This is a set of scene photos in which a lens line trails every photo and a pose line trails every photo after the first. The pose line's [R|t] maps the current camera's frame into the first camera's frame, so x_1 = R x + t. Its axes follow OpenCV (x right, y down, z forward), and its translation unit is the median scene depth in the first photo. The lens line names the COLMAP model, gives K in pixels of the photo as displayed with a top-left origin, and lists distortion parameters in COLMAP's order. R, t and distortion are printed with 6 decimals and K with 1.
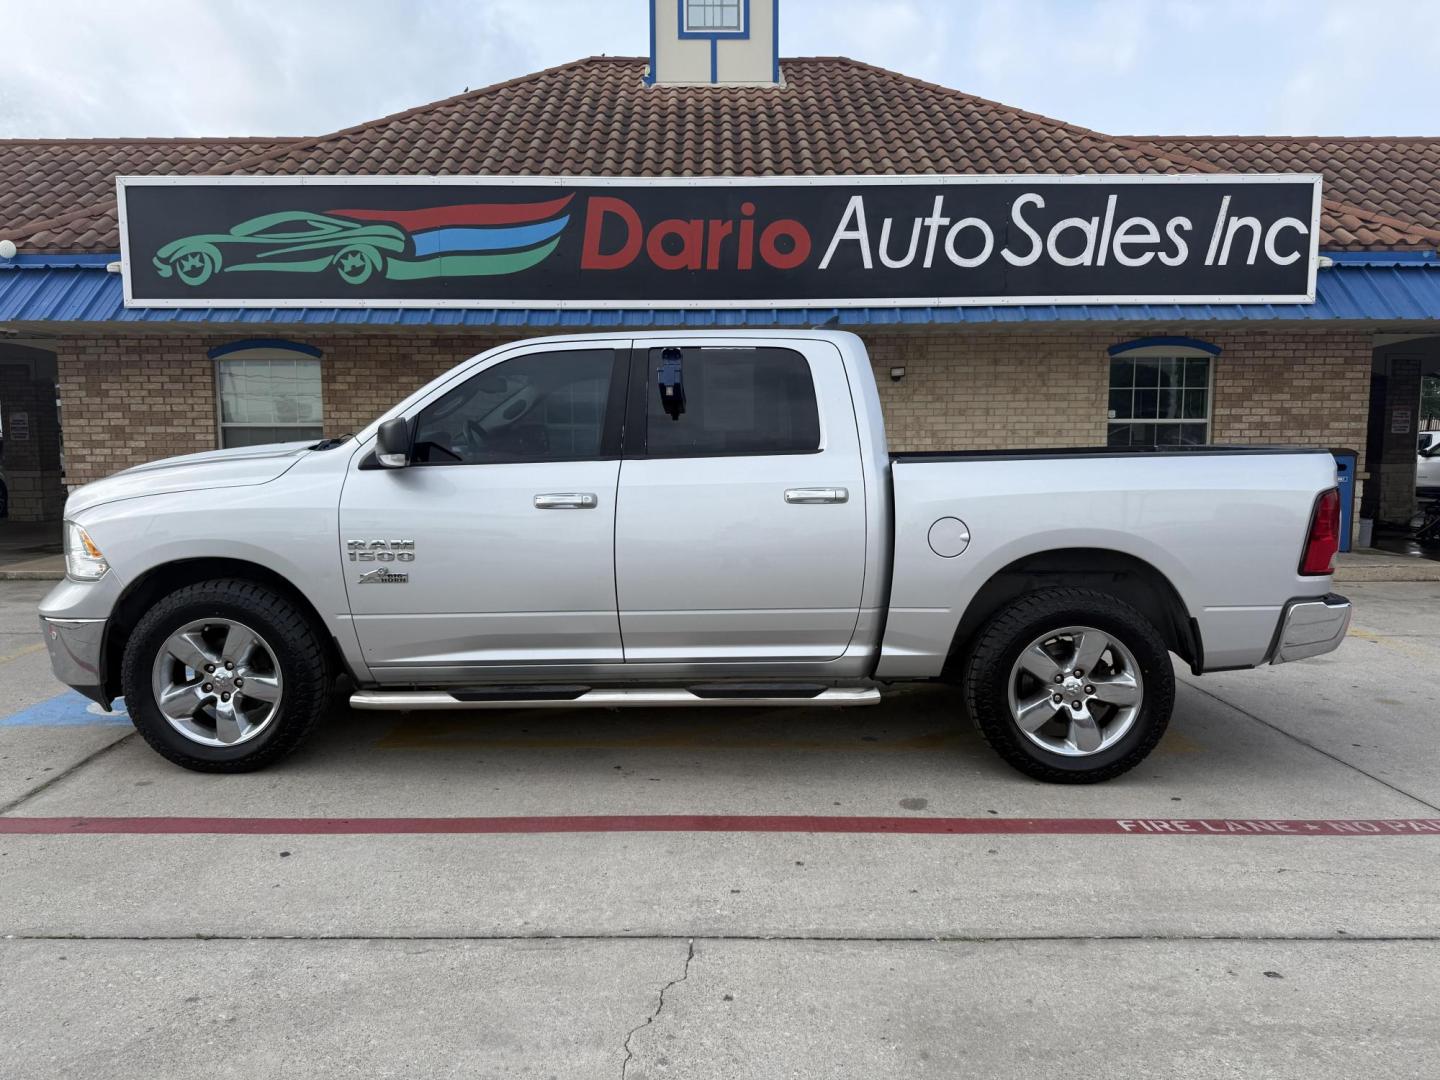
lens RADIAL K [[1016.2, 0, 719.6], [0, 1016.2, 557.8], [0, 0, 1]] dist [0.001519, -0.006934]
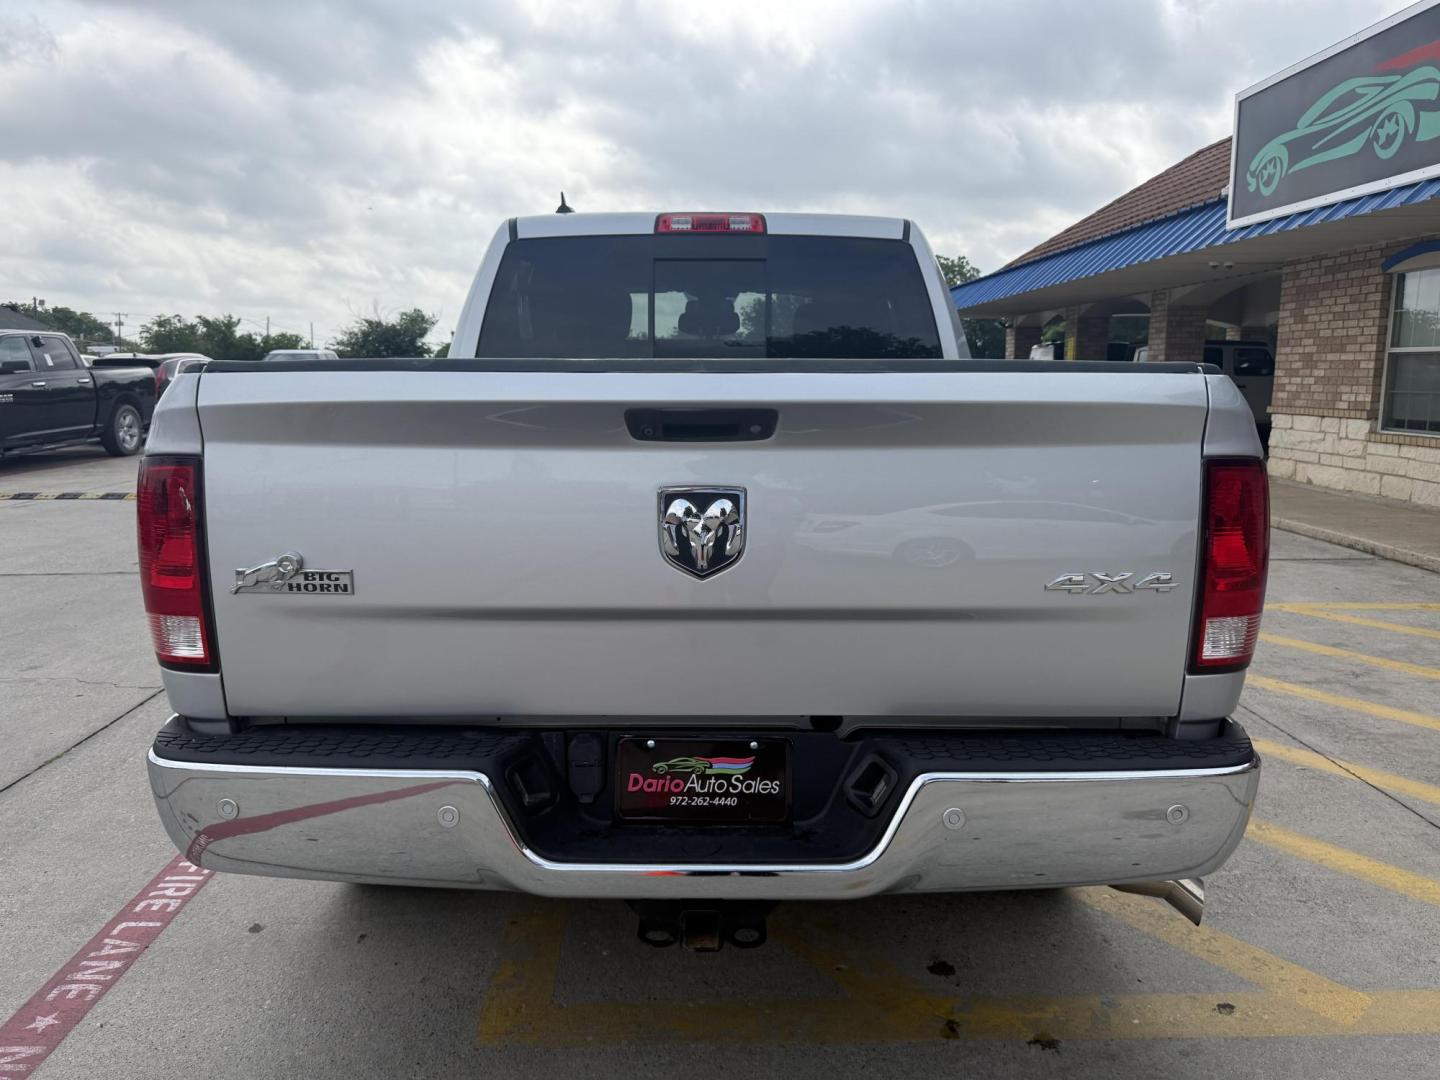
lens RADIAL K [[1012.5, 0, 713.7], [0, 1012.5, 520.8], [0, 0, 1]] dist [0.063386, -0.055495]
pose [[0.011068, 0.148411, -0.988864, 0.379894], [-0.127391, 0.981076, 0.145816, -0.047111], [0.991791, 0.124358, 0.029765, 0.452945]]
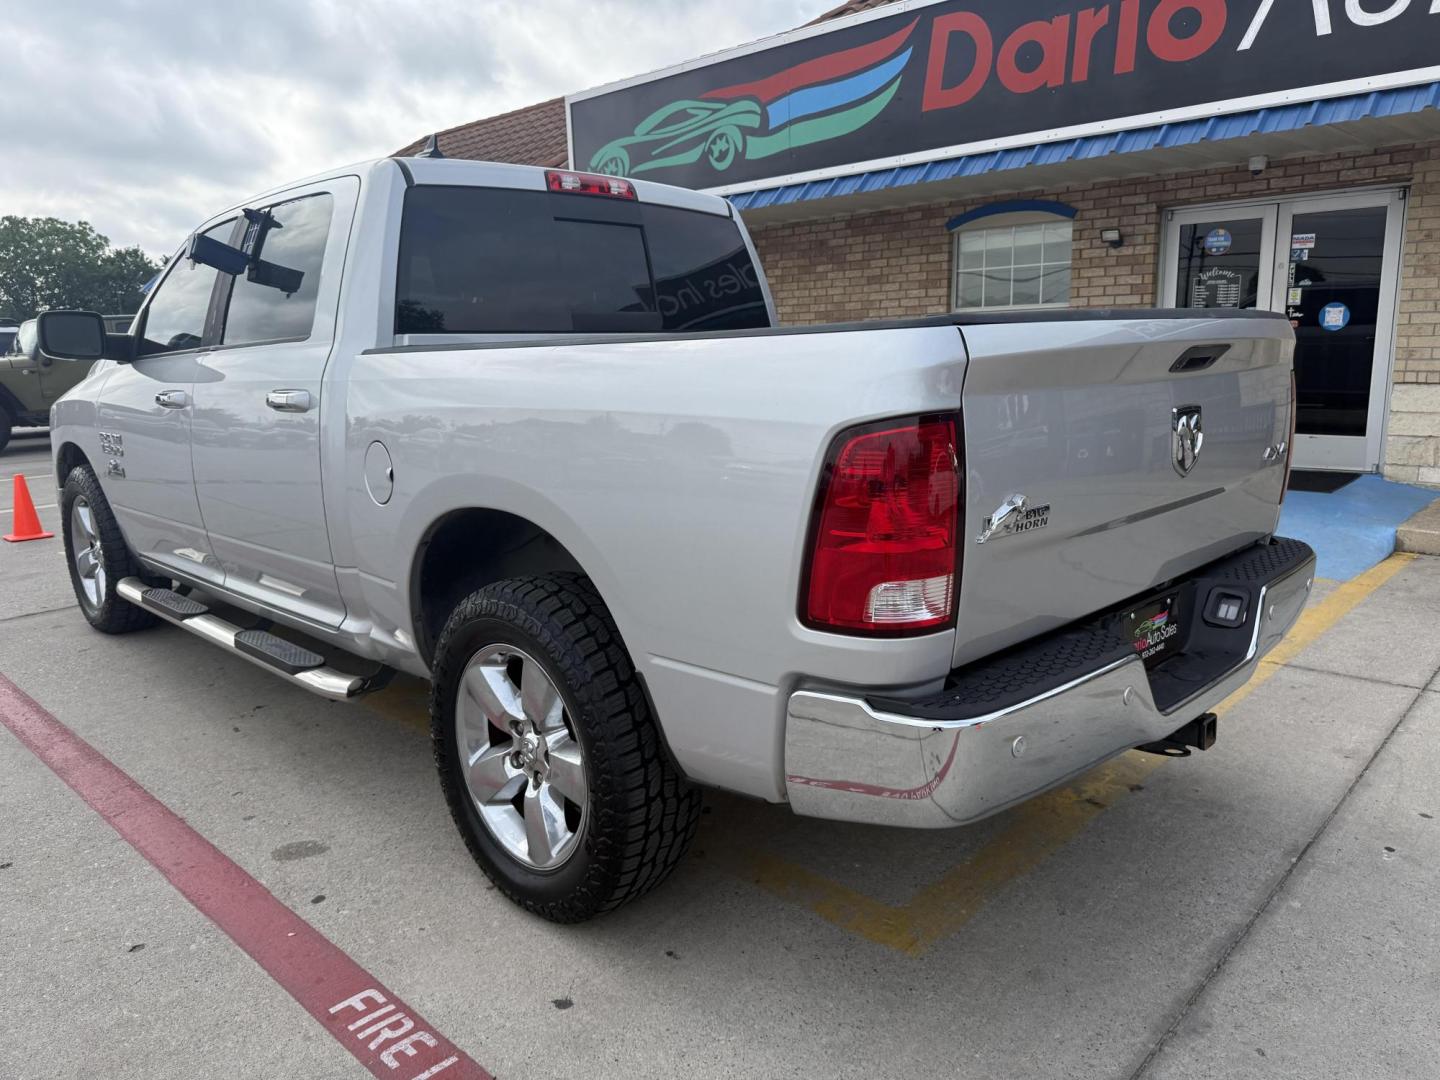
lens RADIAL K [[1035.6, 0, 720.0], [0, 1035.6, 540.0], [0, 0, 1]] dist [0.036182, -0.043308]
pose [[0.714488, 0.116208, -0.689929, 0.312124], [-0.063793, 0.992823, 0.101162, -0.019883], [0.696733, -0.028266, 0.716773, 0.253440]]
